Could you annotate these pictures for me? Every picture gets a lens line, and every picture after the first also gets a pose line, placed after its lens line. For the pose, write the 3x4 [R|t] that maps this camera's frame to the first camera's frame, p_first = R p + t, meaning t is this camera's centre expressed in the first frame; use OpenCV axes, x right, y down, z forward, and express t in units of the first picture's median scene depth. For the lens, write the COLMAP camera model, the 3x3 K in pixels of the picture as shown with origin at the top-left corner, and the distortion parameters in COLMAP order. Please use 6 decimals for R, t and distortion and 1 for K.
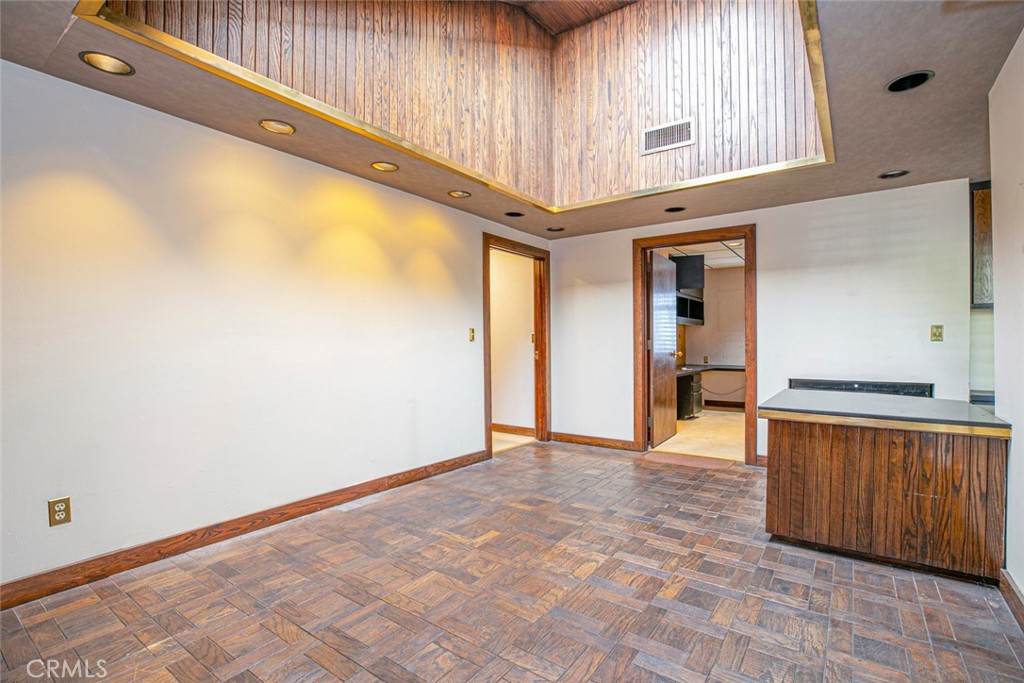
lens RADIAL K [[452.7, 0, 513.2], [0, 452.7, 338.2], [0, 0, 1]] dist [-0.001247, -0.001095]
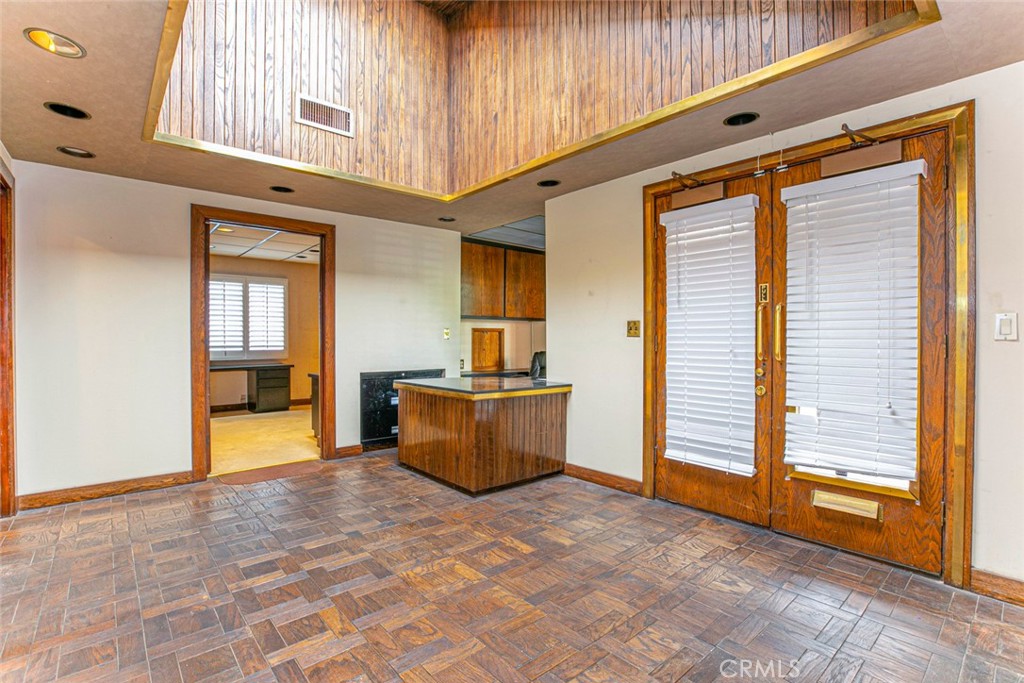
lens RADIAL K [[479.5, 0, 510.3], [0, 479.5, 339.7], [0, 0, 1]] dist [-0.028712, -0.000001]
pose [[0.275600, -0.001662, 0.961271, -0.521641], [-0.010285, 0.999936, 0.004677, -0.001150], [-0.961217, -0.011175, 0.275565, 0.404938]]
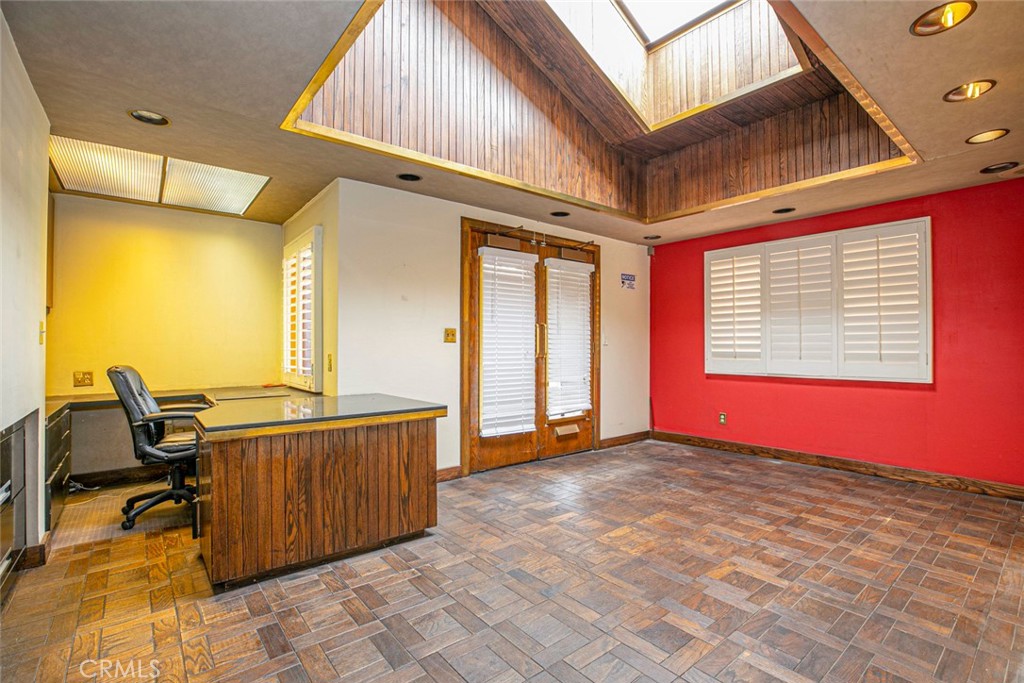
lens RADIAL K [[479.5, 0, 510.3], [0, 479.5, 339.7], [0, 0, 1]] dist [-0.028712, -0.000001]
pose [[-0.952033, 0.004779, 0.305958, 0.037960], [-0.002010, 0.999759, -0.021870, 0.013294], [-0.305989, -0.021436, -0.951794, 1.513251]]
